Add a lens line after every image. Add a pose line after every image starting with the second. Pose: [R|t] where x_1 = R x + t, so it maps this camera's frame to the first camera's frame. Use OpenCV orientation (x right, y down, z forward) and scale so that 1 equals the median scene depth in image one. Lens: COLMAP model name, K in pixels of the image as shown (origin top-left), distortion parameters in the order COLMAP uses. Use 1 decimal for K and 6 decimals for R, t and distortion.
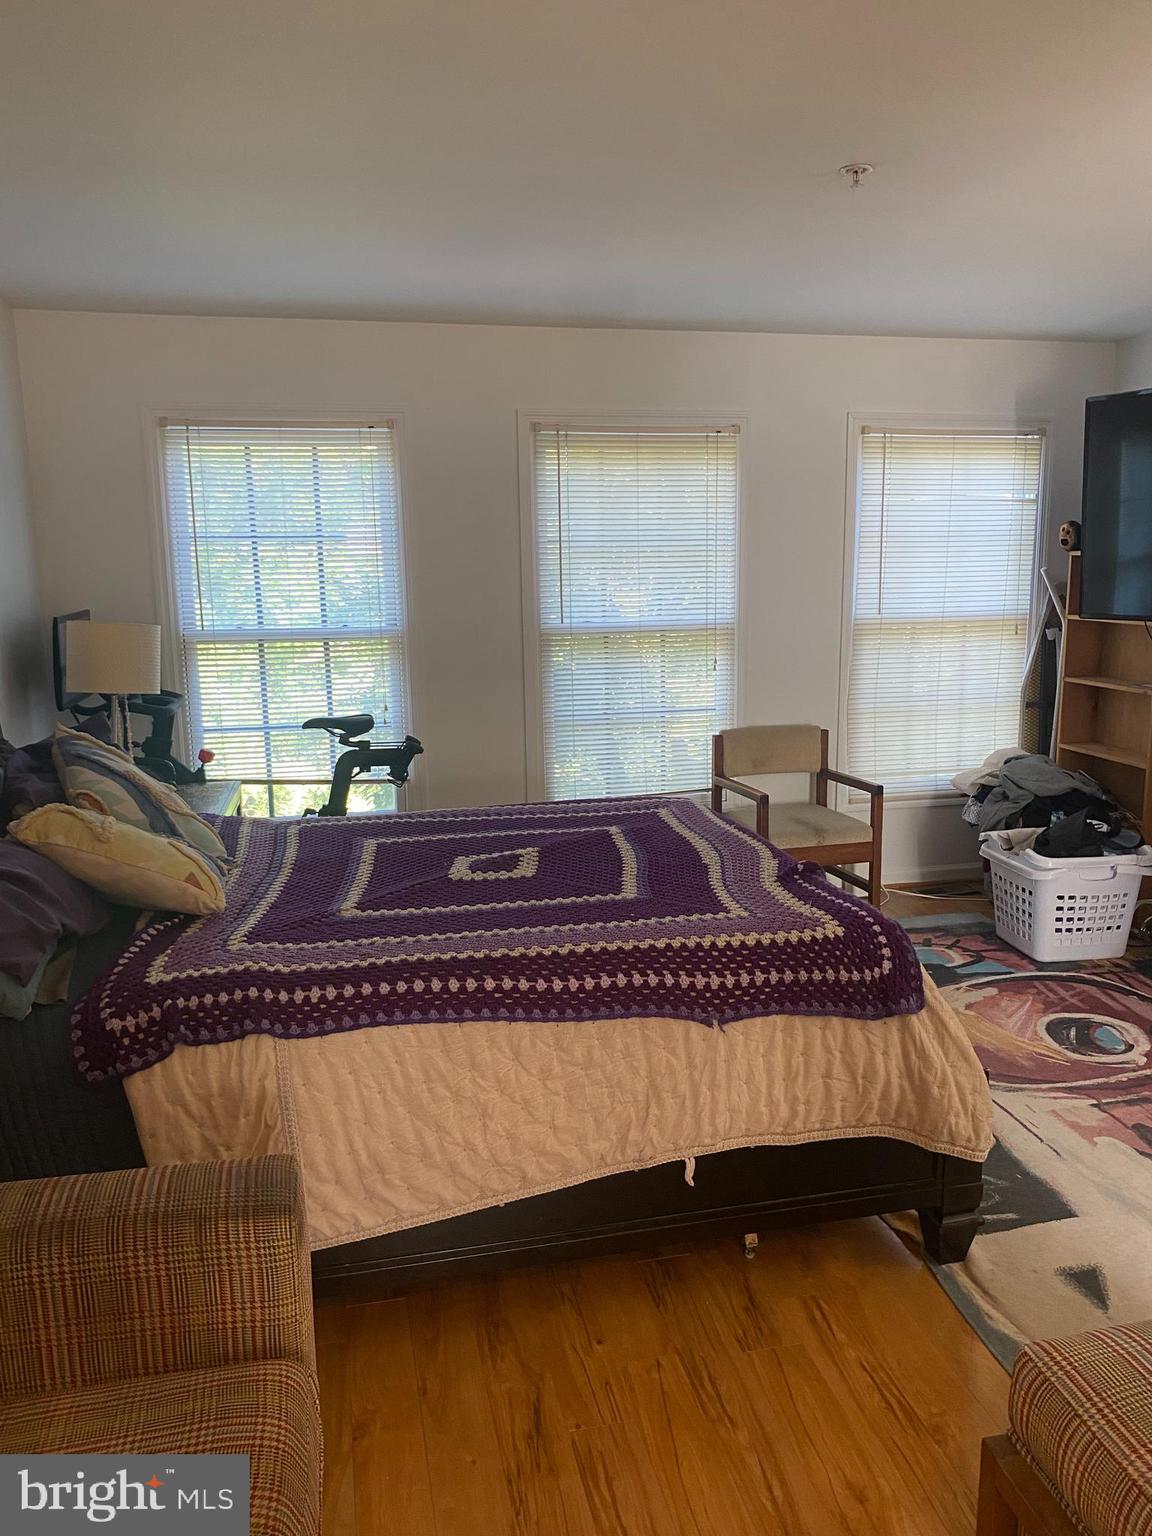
lens RADIAL K [[1159.5, 0, 586.5], [0, 1159.5, 777.4], [0, 0, 1]] dist [0.014442, 0.002312]
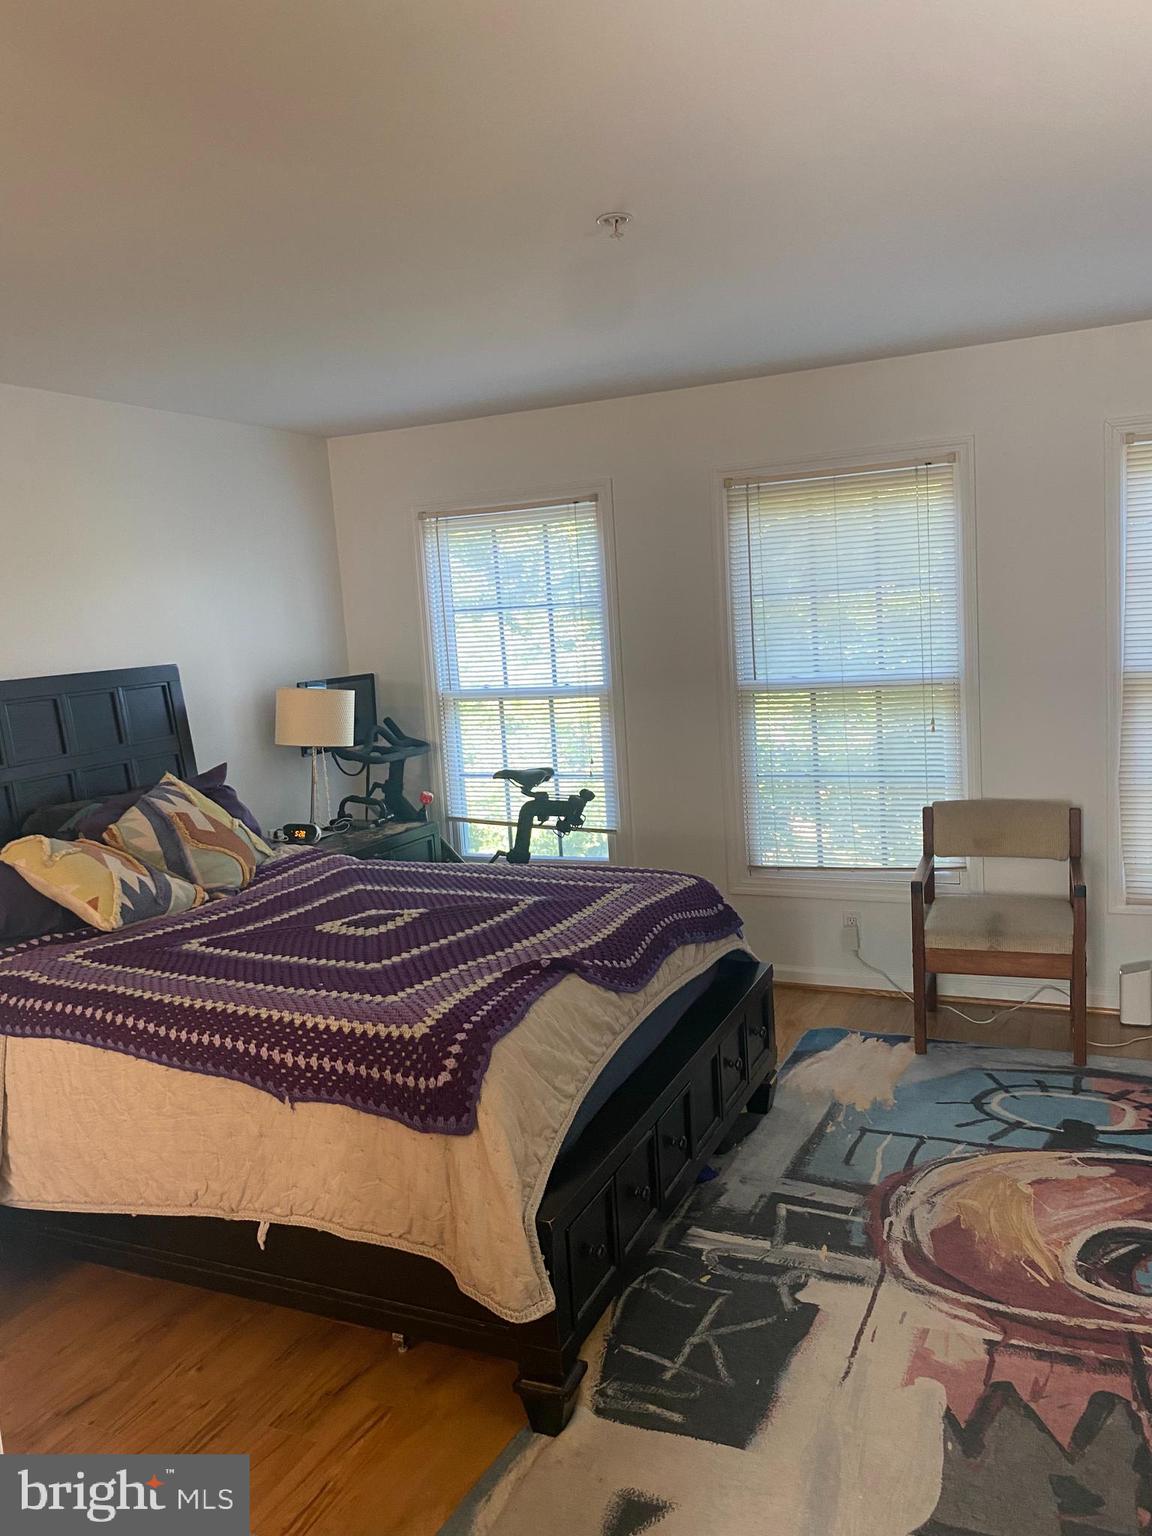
lens RADIAL K [[1159.5, 0, 586.0], [0, 1159.5, 759.5], [0, 0, 1]] dist [0.014442, 0.002312]
pose [[0.794603, 0.040309, -0.605790, 0.653702], [-0.061708, 0.997988, -0.014537, -0.064583], [0.603986, 0.048933, 0.795491, 0.220923]]
